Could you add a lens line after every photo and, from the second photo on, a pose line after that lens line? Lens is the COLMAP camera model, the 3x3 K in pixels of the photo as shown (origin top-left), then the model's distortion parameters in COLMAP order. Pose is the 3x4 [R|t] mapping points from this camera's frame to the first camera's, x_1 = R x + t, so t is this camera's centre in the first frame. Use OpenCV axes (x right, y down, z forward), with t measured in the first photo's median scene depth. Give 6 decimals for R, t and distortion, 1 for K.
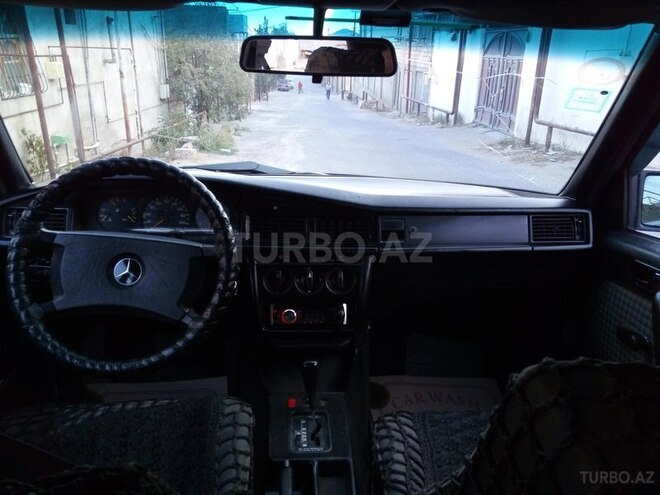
lens RADIAL K [[527.2, 0, 330.0], [0, 527.2, 247.5], [0, 0, 1]] dist [0.029659, -0.004357]
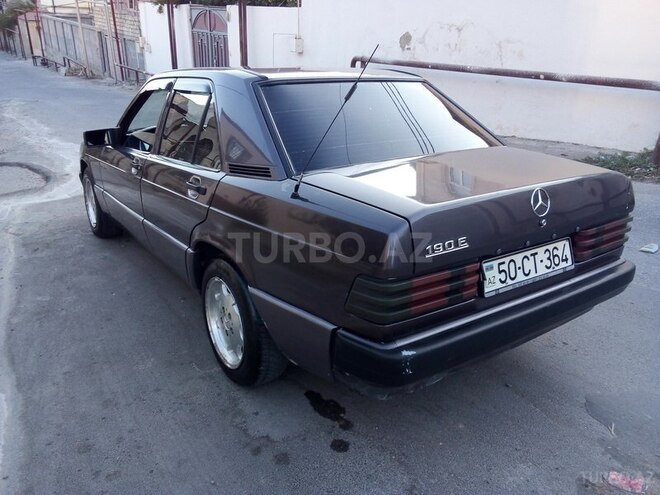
lens RADIAL K [[527.2, 0, 330.0], [0, 527.2, 247.5], [0, 0, 1]] dist [0.029659, -0.004357]
pose [[0.862464, -0.192751, 0.467978, -0.083058], [0.160359, 0.981072, 0.108549, 0.027856], [-0.480043, -0.018575, 0.877048, -0.165711]]
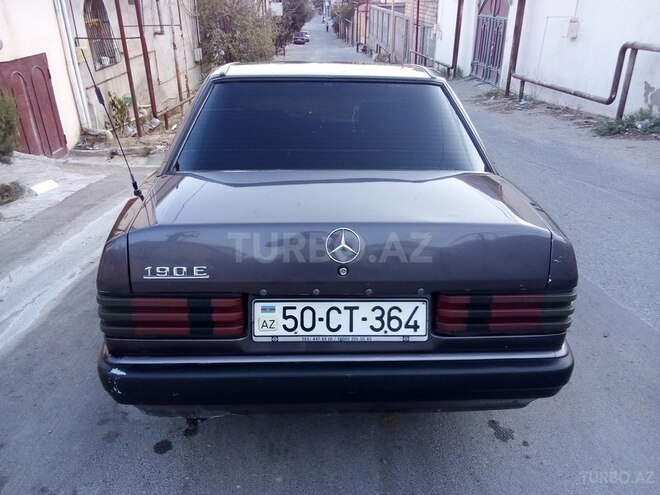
lens RADIAL K [[532.0, 0, 330.0], [0, 532.0, 247.5], [0, 0, 1]] dist [0.042204, -0.003941]
pose [[0.999283, -0.011397, -0.036109, 0.010302], [0.014329, 0.996529, 0.082004, 0.030591], [0.035049, -0.082462, 0.995978, -0.178890]]
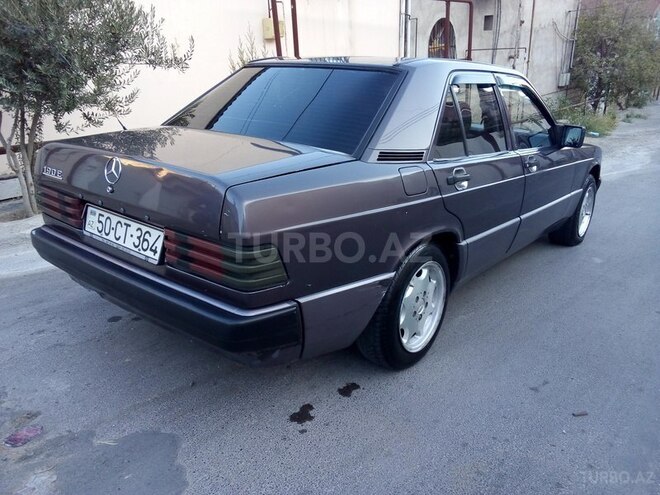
lens RADIAL K [[527.2, 0, 330.0], [0, 527.2, 247.5], [0, 0, 1]] dist [0.029659, -0.004357]
pose [[0.732282, 0.206434, -0.648959, 0.123497], [-0.188885, 0.977128, 0.097688, 0.033877], [0.654282, 0.051043, 0.754526, -0.144961]]
